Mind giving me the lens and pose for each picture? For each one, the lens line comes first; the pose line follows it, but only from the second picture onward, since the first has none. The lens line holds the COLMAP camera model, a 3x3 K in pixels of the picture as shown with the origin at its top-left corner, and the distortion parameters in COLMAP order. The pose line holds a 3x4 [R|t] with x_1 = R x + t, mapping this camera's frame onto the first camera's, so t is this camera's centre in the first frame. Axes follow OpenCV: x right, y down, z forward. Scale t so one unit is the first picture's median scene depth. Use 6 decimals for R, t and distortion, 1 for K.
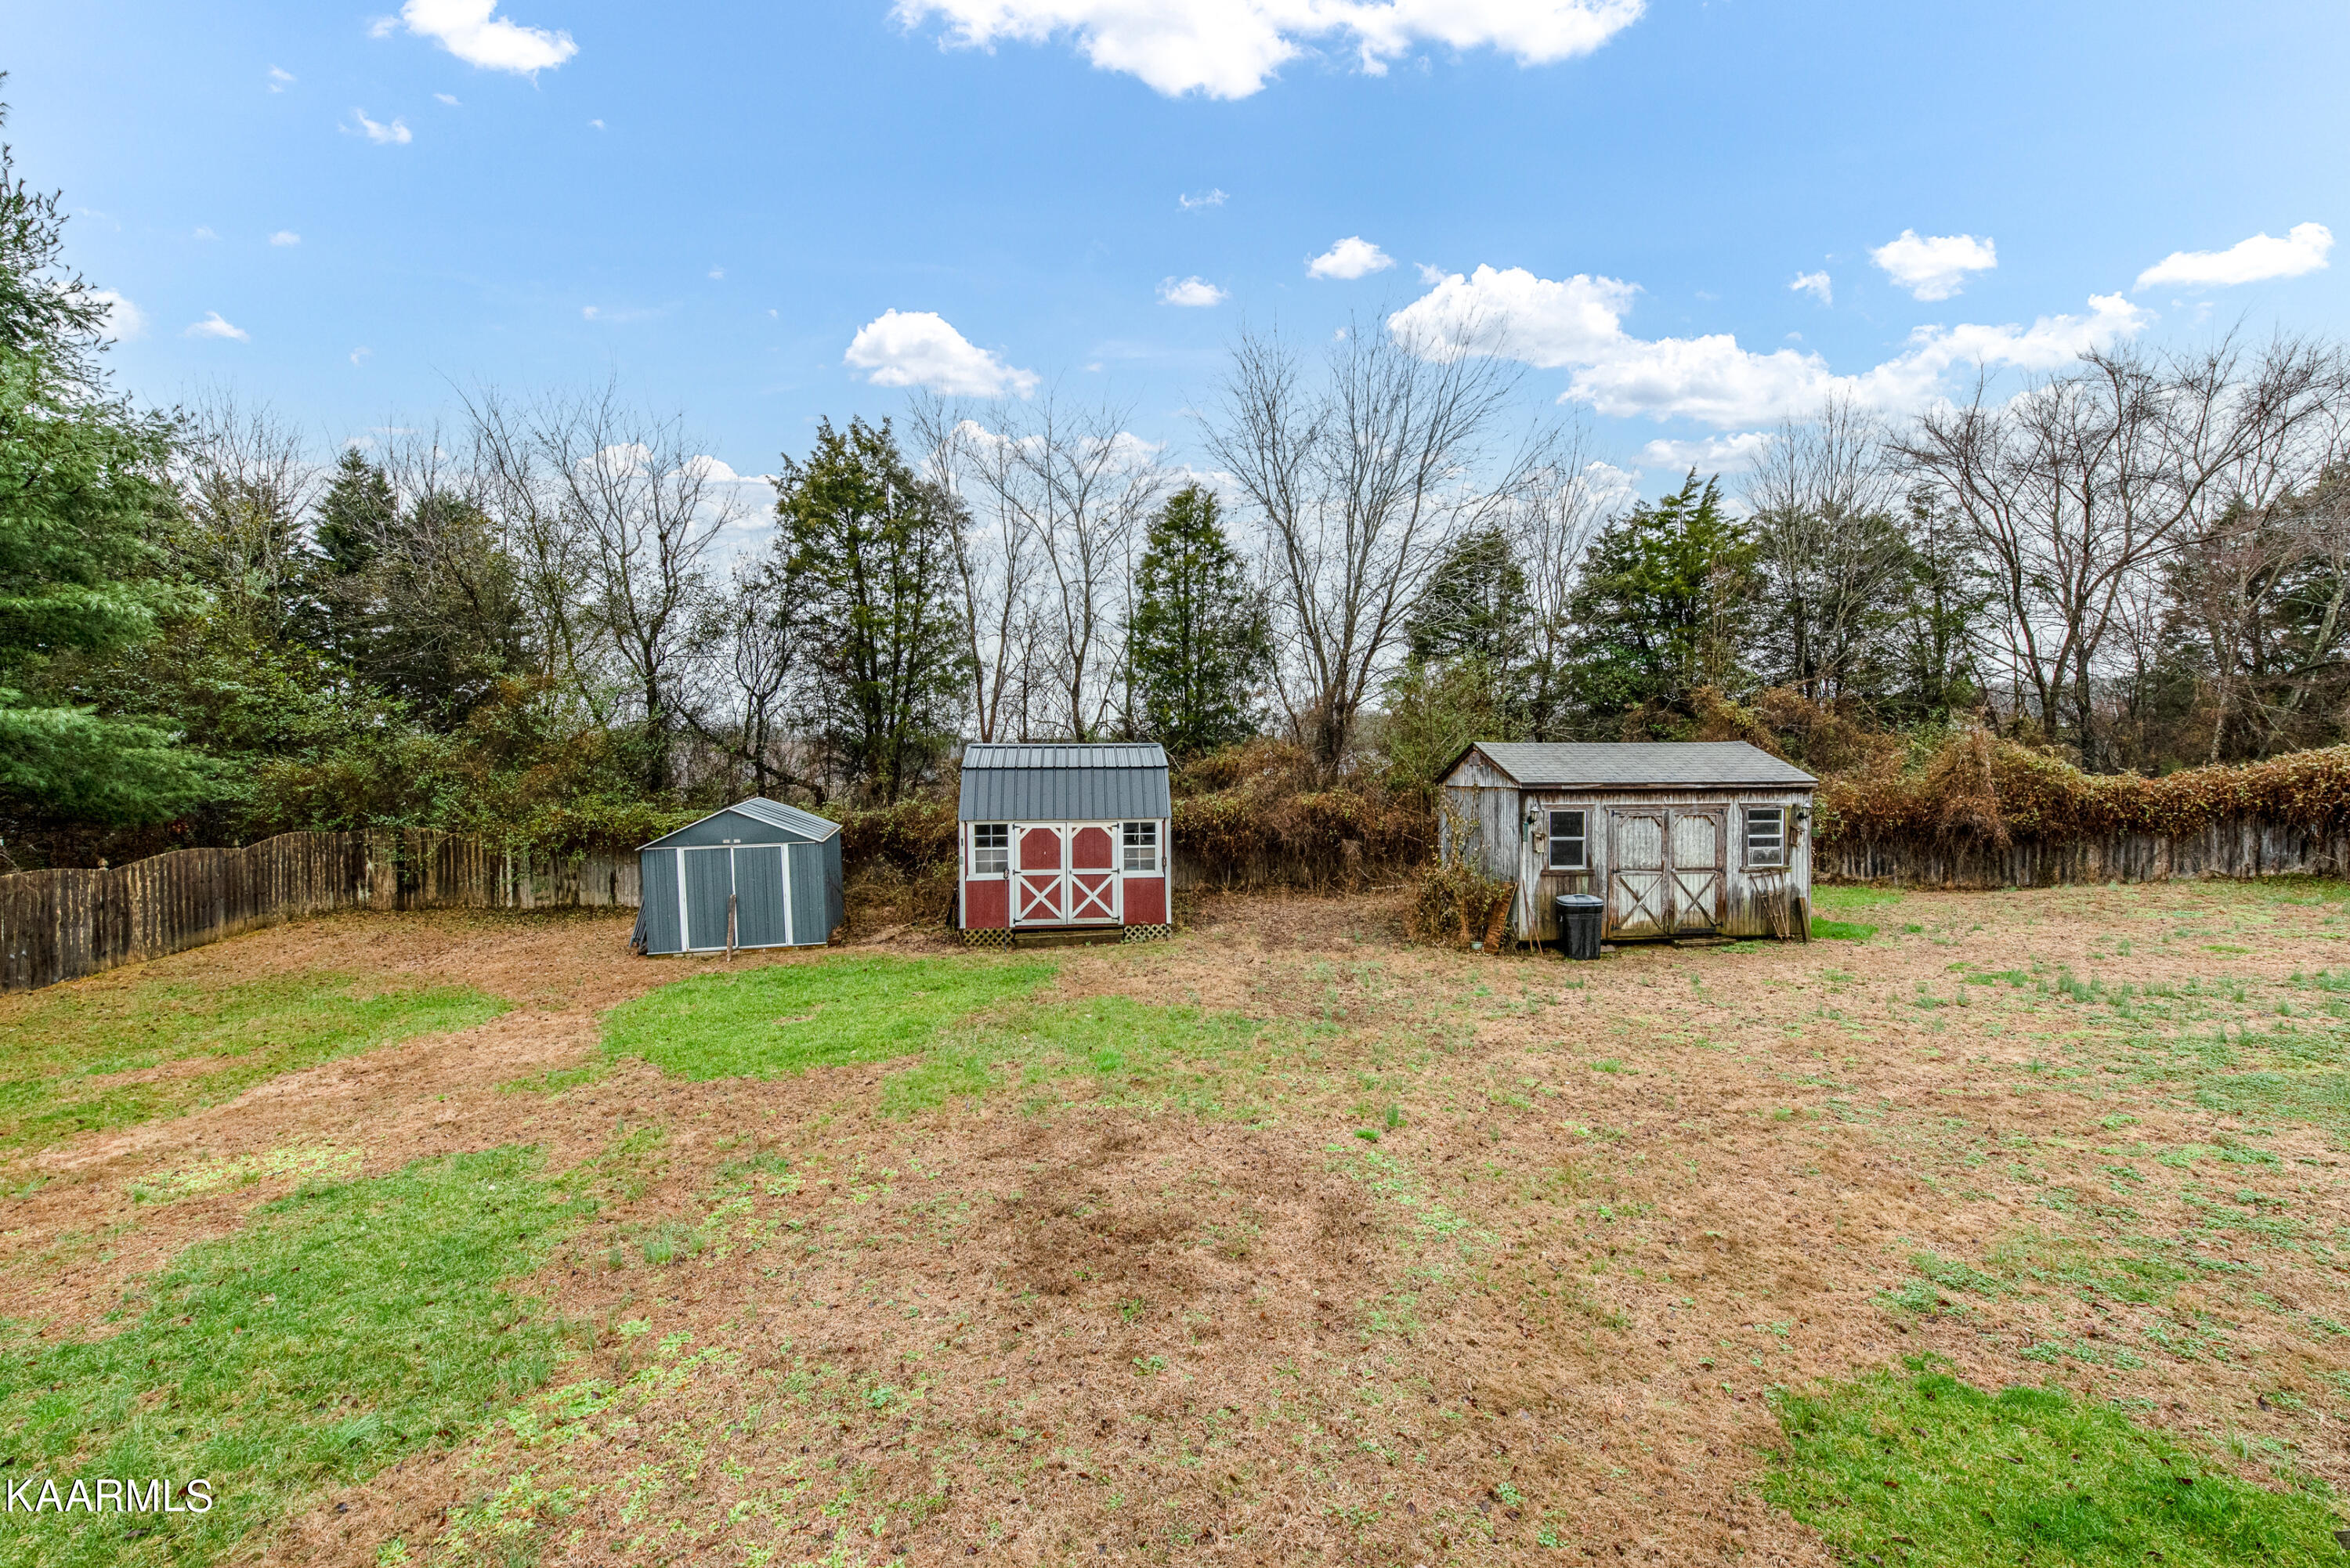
lens RADIAL K [[916.5, 0, 1170.8], [0, 916.5, 789.8], [0, 0, 1]] dist [-0.000130, -0.000525]
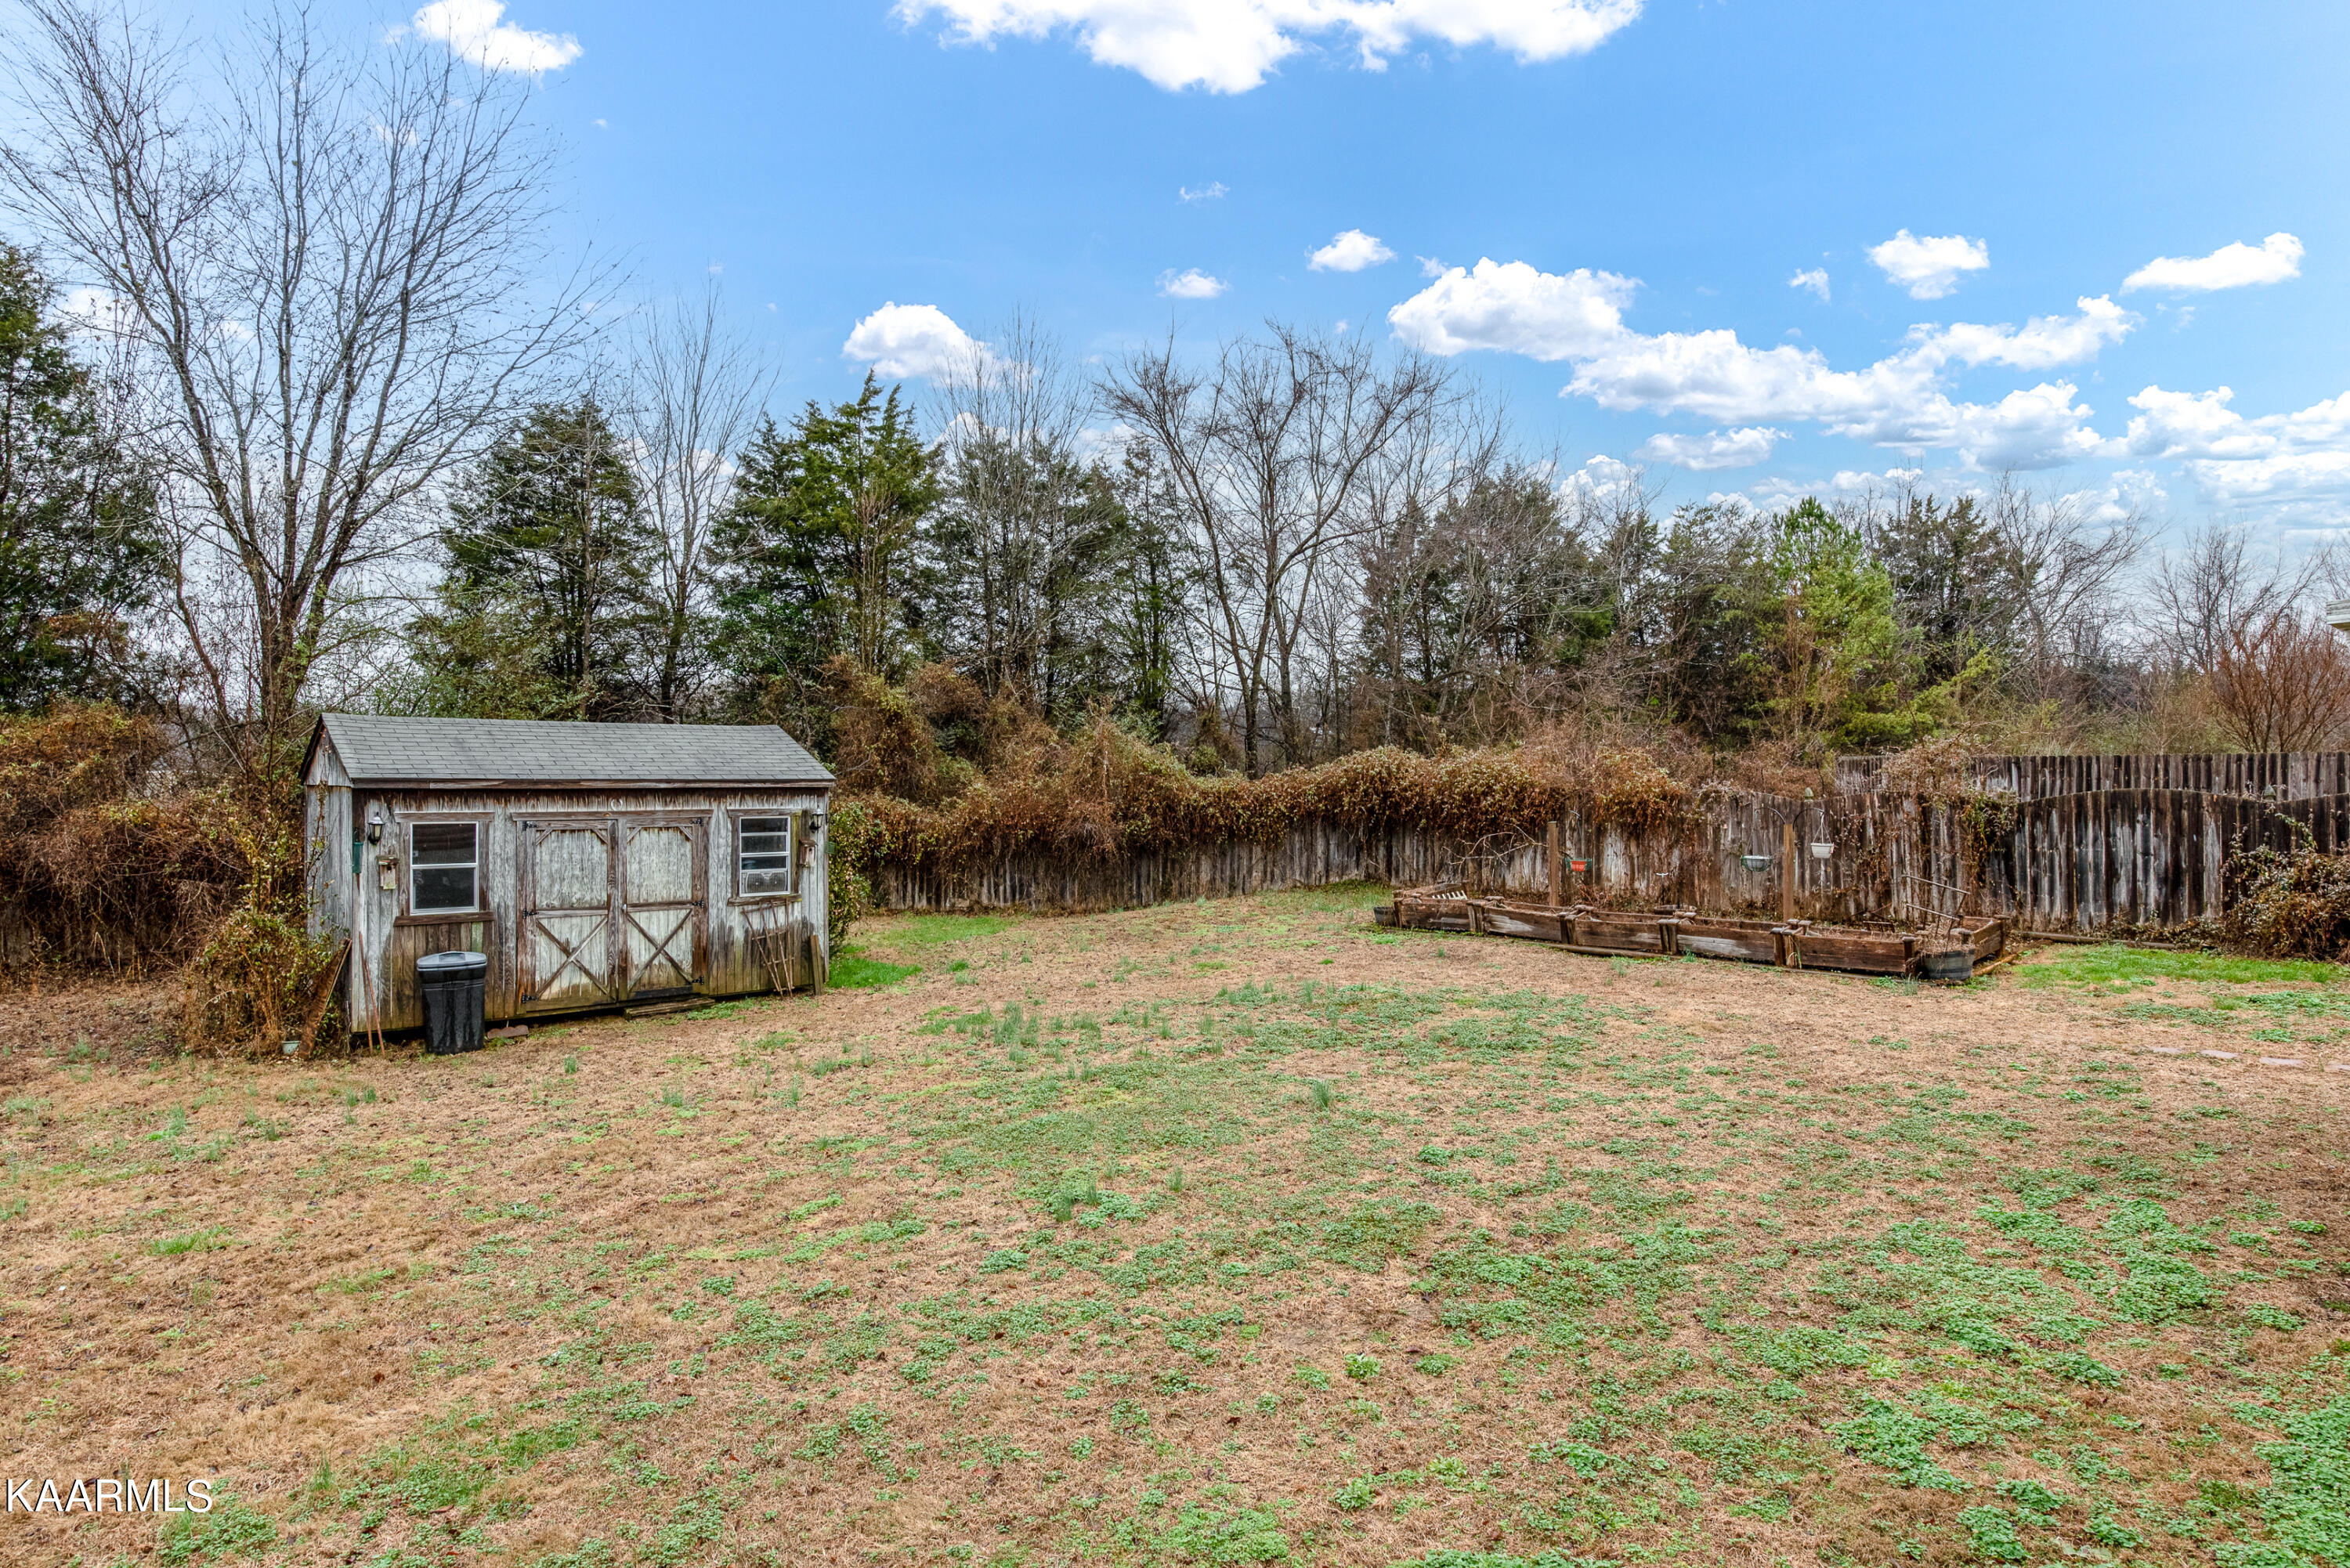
lens RADIAL K [[1311.5, 0, 1172.4], [0, 1311.5, 774.2], [0, 0, 1]] dist [0.002556, 0.000487]
pose [[0.829925, 0.008715, 0.557806, 0.334373], [0.003537, 0.999776, -0.020882, 0.009612], [-0.557863, 0.019304, 0.829708, -0.050738]]
